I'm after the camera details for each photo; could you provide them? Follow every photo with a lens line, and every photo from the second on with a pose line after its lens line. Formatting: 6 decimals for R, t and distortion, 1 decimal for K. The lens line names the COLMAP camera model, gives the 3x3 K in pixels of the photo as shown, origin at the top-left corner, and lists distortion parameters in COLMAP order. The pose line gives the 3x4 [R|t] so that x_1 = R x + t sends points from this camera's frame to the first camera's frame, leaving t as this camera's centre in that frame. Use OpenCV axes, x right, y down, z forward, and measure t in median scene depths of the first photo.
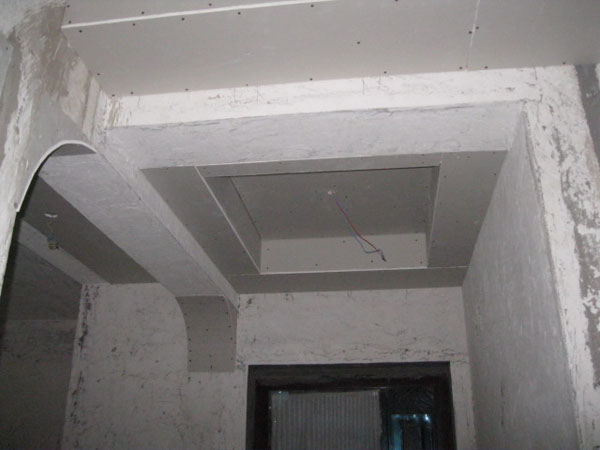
lens RADIAL K [[583.2, 0, 300.0], [0, 583.2, 225.0], [0, 0, 1]] dist [-0.111683, 0.011459]
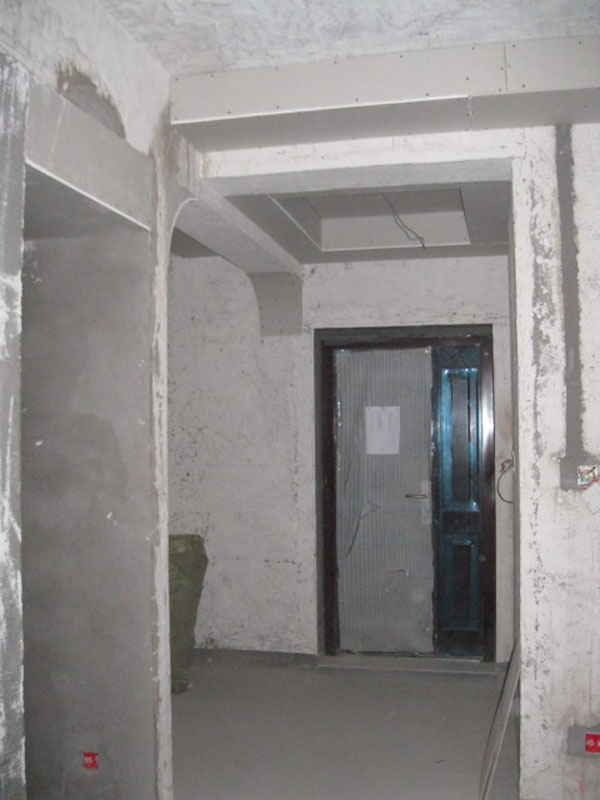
lens RADIAL K [[777.6, 0, 300.0], [0, 777.6, 400.0], [0, 0, 1]] dist [-0.111683, 0.011459]
pose [[0.994732, -0.014141, -0.101533, 0.056550], [0.050511, 0.929475, 0.365412, -0.292695], [0.089205, -0.368615, 0.925292, -0.725996]]
